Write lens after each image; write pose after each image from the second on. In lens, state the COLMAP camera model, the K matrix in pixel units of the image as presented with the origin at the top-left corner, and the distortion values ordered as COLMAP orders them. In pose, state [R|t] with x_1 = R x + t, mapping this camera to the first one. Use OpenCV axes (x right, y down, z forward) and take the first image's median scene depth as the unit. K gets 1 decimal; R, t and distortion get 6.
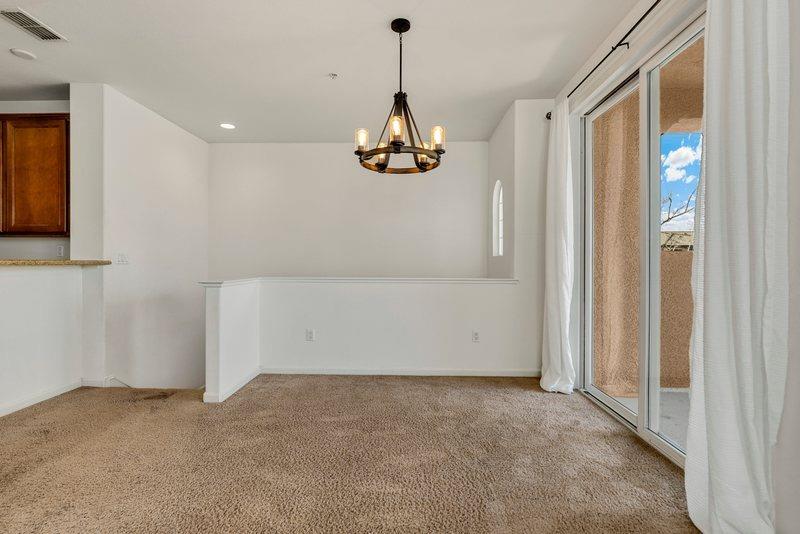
lens RADIAL K [[379.7, 0, 398.0], [0, 379.7, 265.3], [0, 0, 1]] dist [-0.002909, -0.000507]
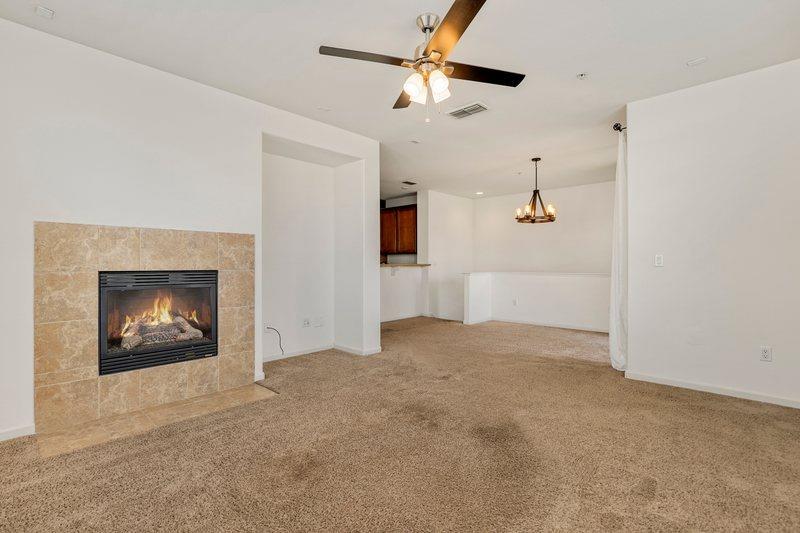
lens RADIAL K [[379.7, 0, 398.0], [0, 379.7, 264.8], [0, 0, 1]] dist [-0.002909, -0.000507]
pose [[0.753900, -0.002436, -0.656985, 0.655861], [0.001261, 0.999997, -0.002261, -0.001927], [0.656988, 0.000876, 0.753901, -0.935451]]
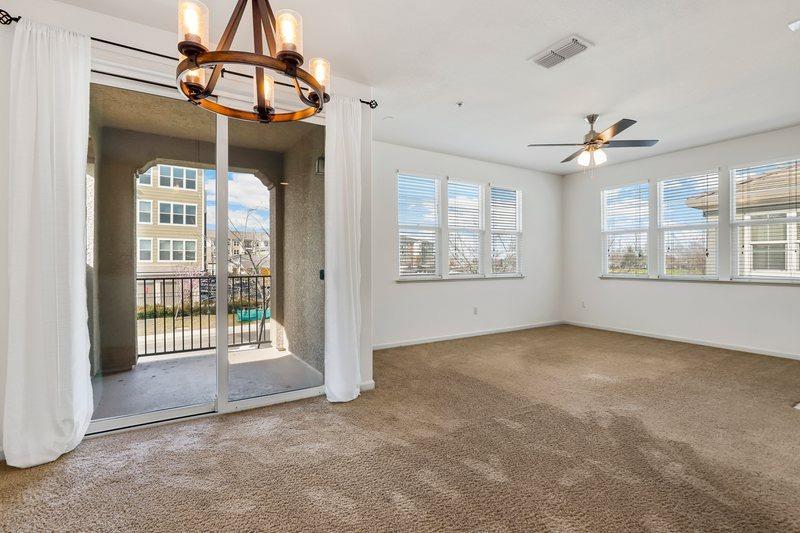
lens RADIAL K [[379.7, 0, 398.0], [0, 379.7, 264.8], [0, 0, 1]] dist [-0.002909, -0.000507]
pose [[-0.551548, 0.000377, 0.834143, -0.504849], [0.006452, 0.999972, 0.003814, -0.011327], [-0.834118, 0.007486, -0.551535, 0.928804]]
